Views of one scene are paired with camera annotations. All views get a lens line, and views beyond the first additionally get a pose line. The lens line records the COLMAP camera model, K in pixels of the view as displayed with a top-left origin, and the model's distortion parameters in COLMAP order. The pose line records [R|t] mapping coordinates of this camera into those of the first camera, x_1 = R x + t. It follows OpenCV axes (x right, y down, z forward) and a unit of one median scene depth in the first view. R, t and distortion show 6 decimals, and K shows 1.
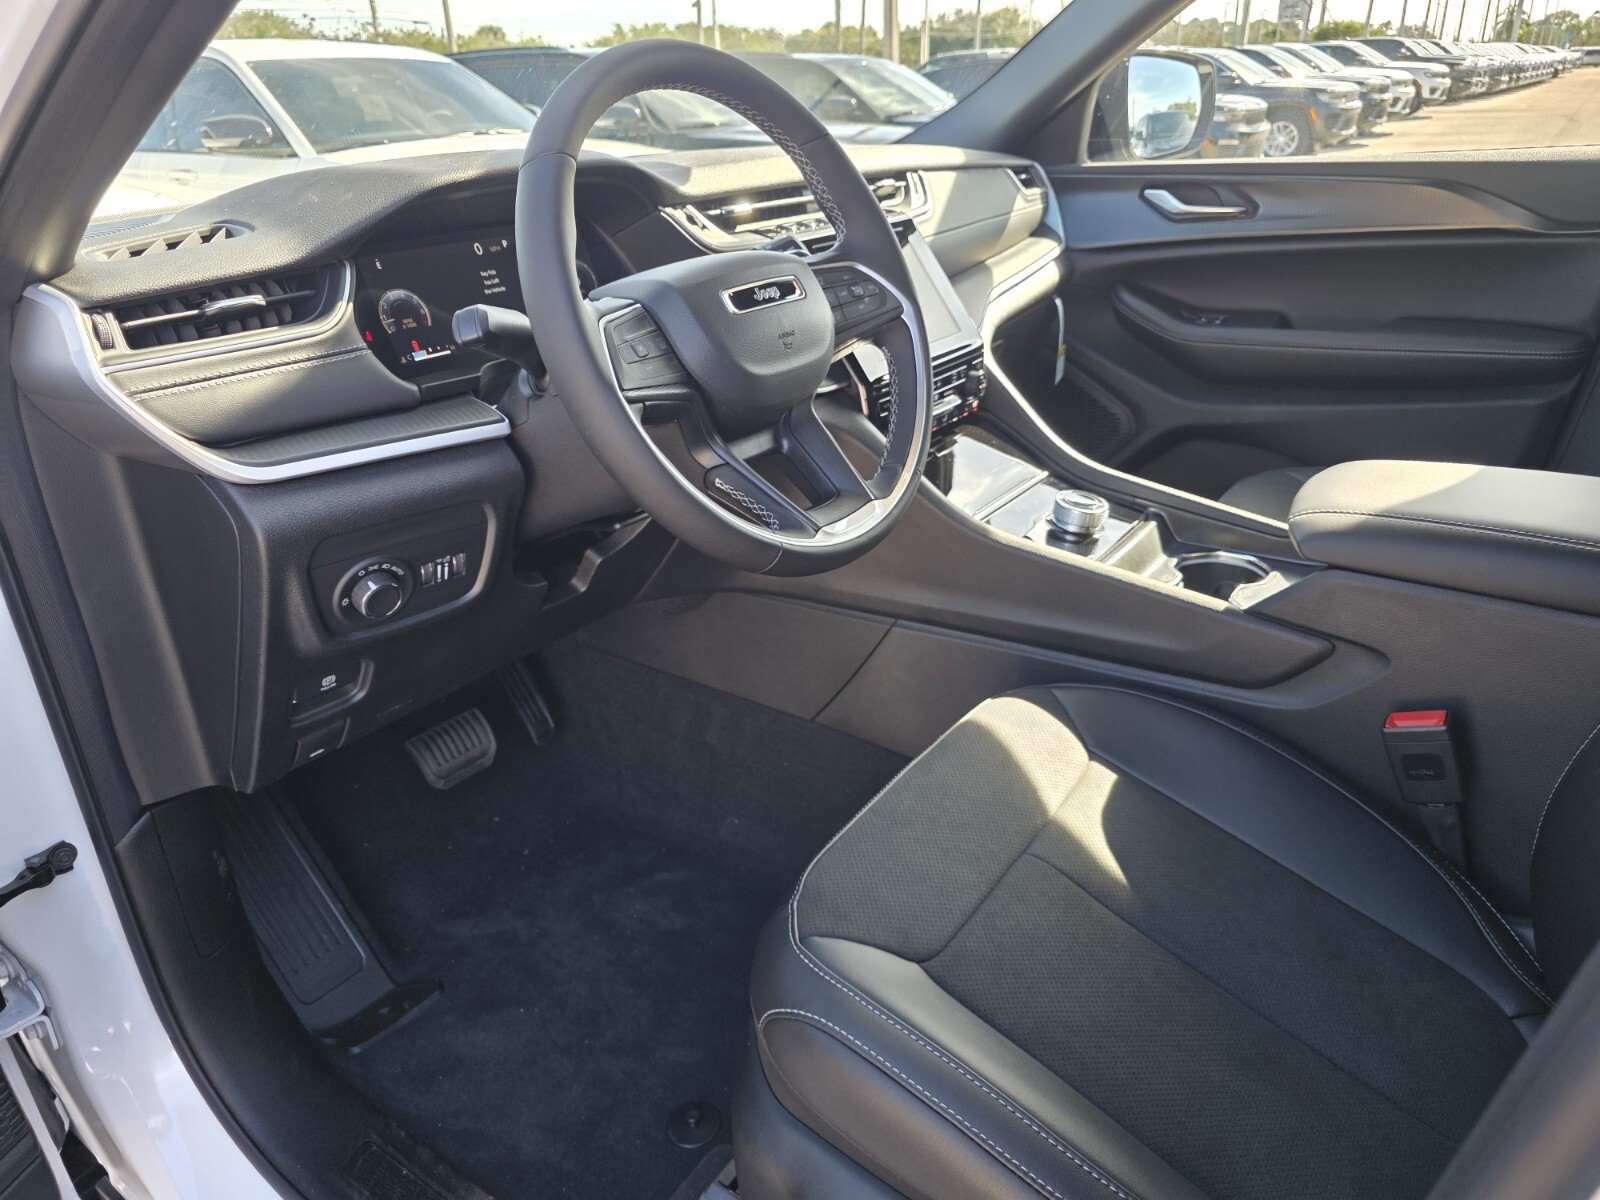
lens RADIAL K [[1090.3, 0, 800.0], [0, 1090.3, 600.0], [0, 0, 1]] dist [0.036530, -0.034703]
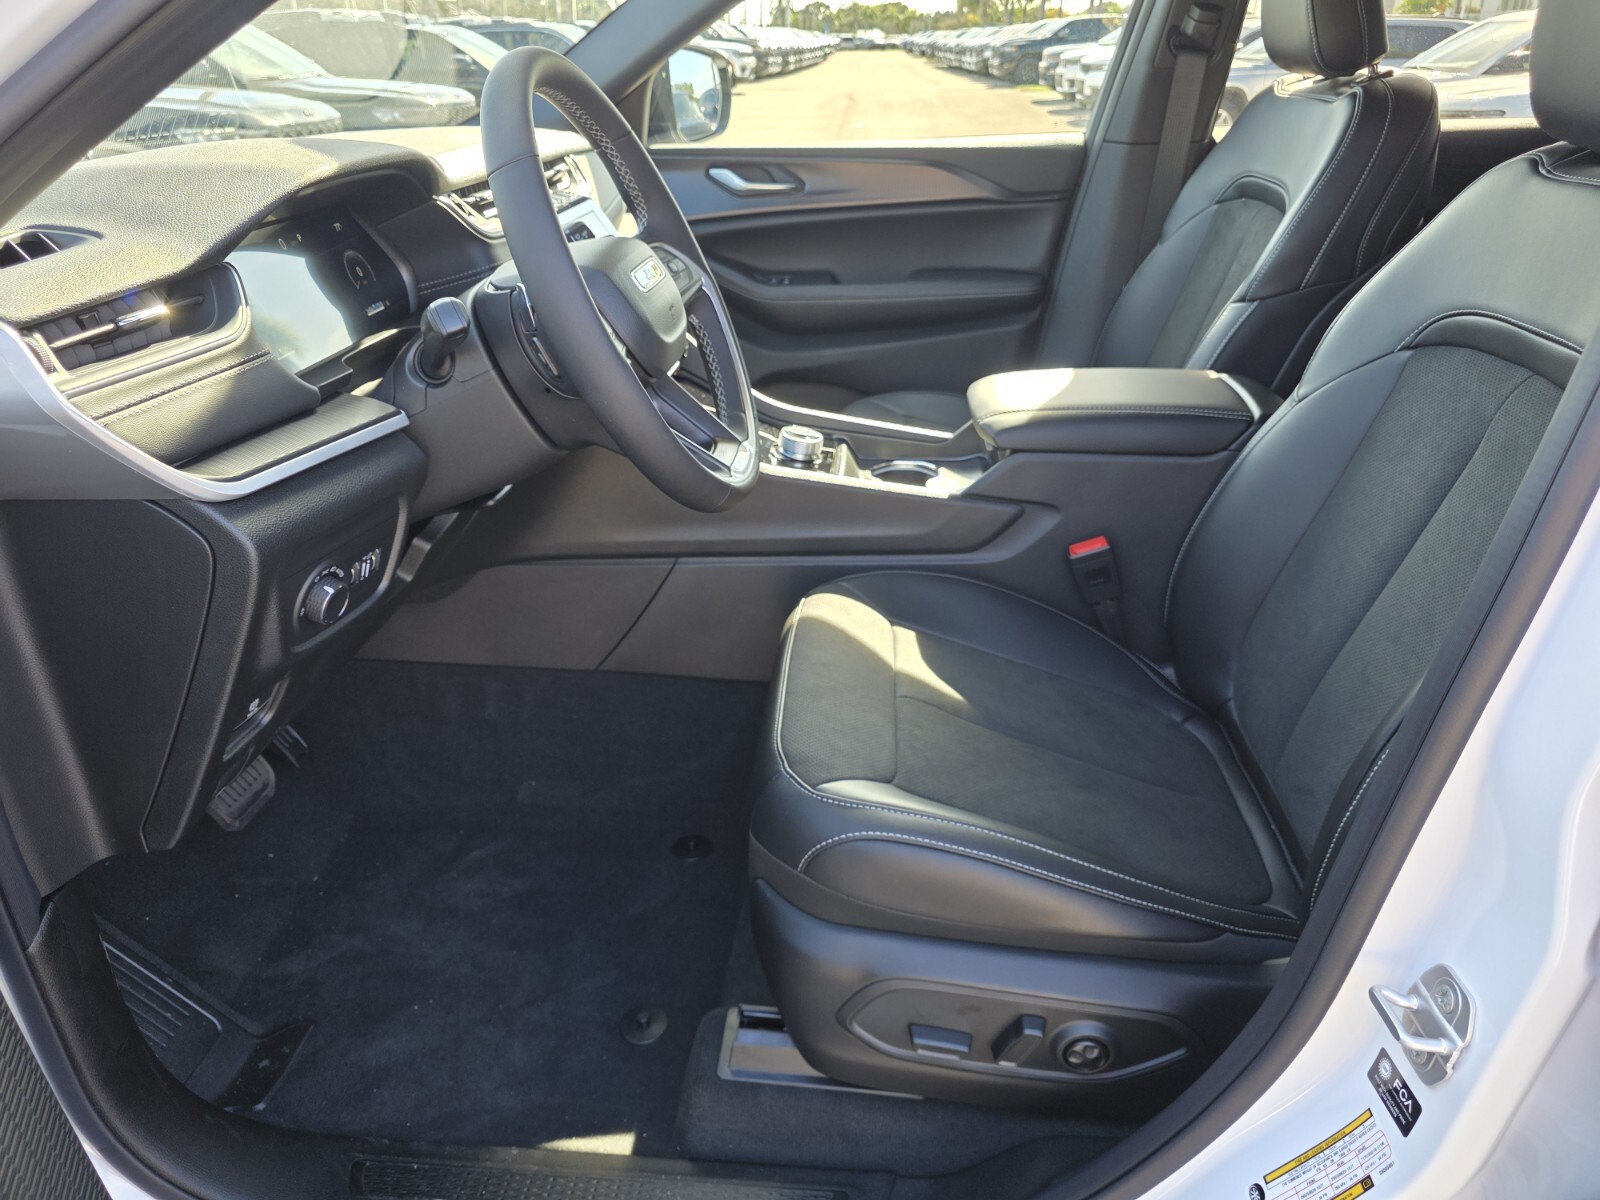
lens RADIAL K [[1090.3, 0, 800.0], [0, 1090.3, 600.0], [0, 0, 1]] dist [0.036530, -0.034703]
pose [[0.857507, -0.195893, 0.475718, -0.323130], [0.183544, 0.980310, 0.072829, 0.001189], [-0.480617, 0.024864, 0.876578, -0.048675]]
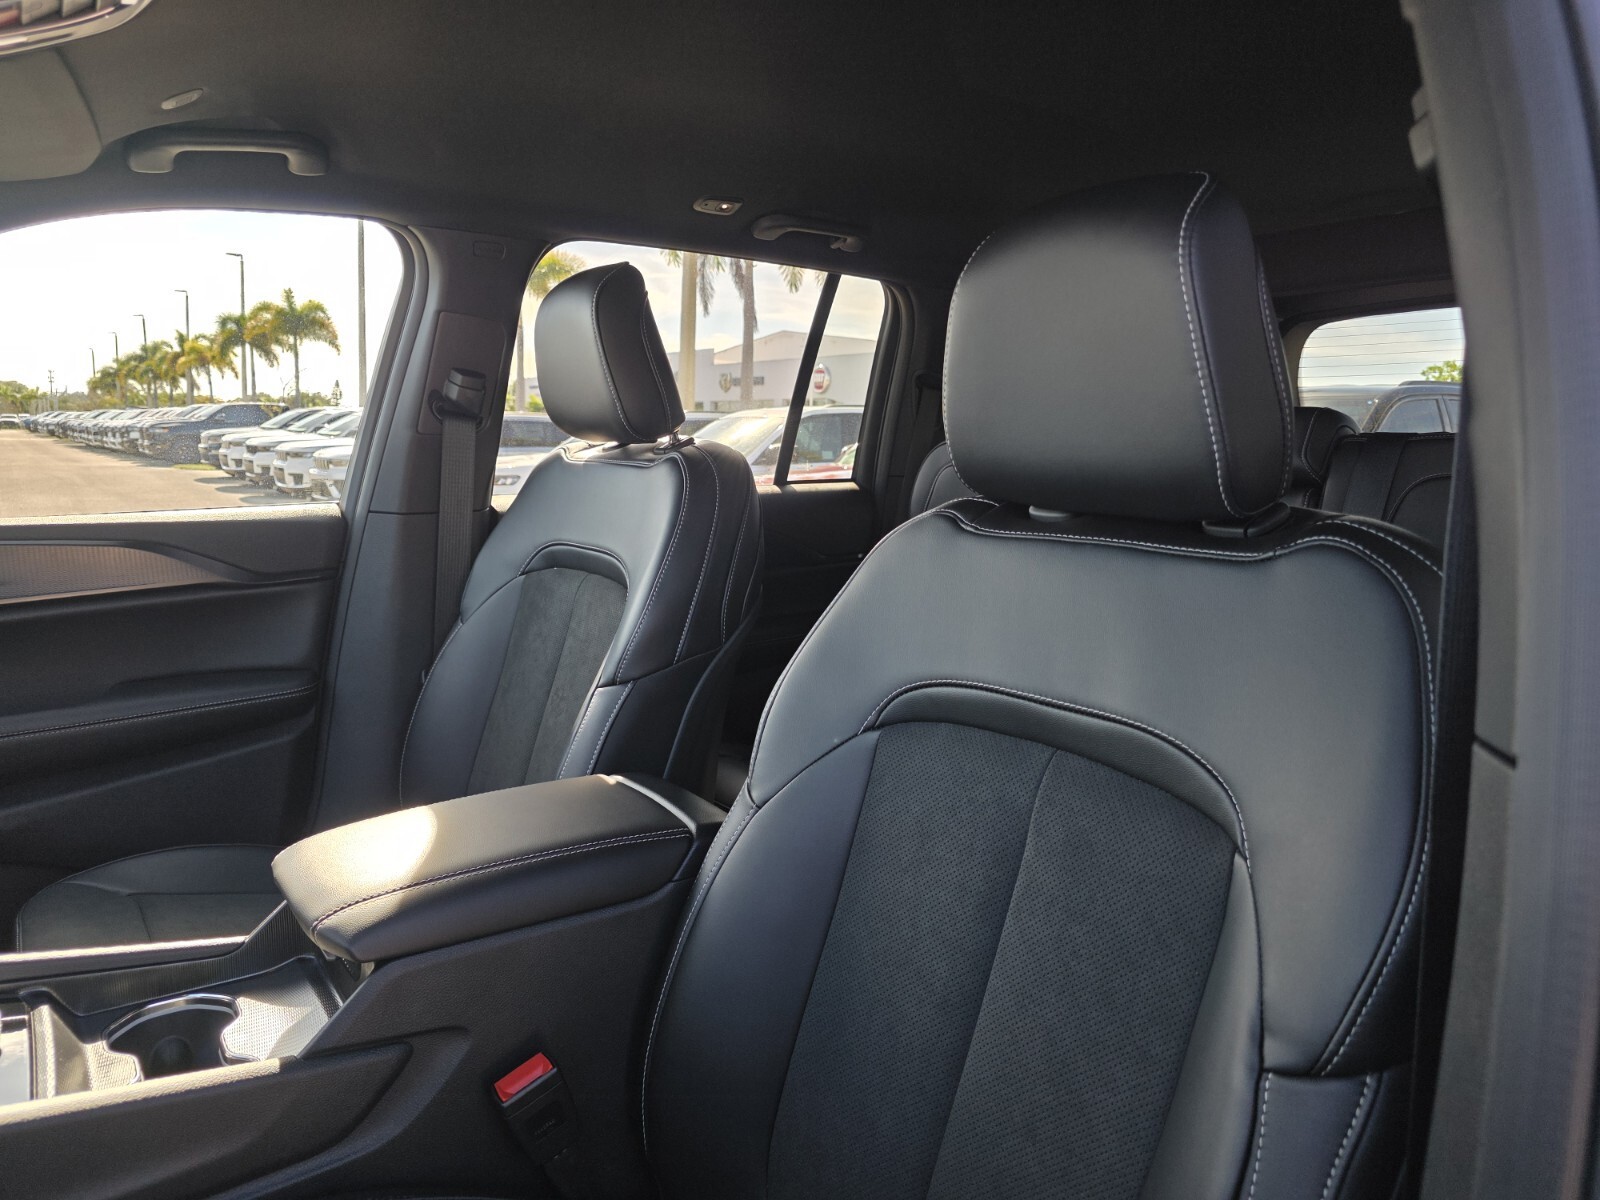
lens RADIAL K [[1090.3, 0, 800.0], [0, 1090.3, 600.0], [0, 0, 1]] dist [0.036530, -0.034703]
pose [[0.332025, -0.086509, 0.939295, -0.150199], [0.360414, 0.931866, -0.041575, -0.104766], [-0.871700, 0.352339, 0.340582, 0.232040]]
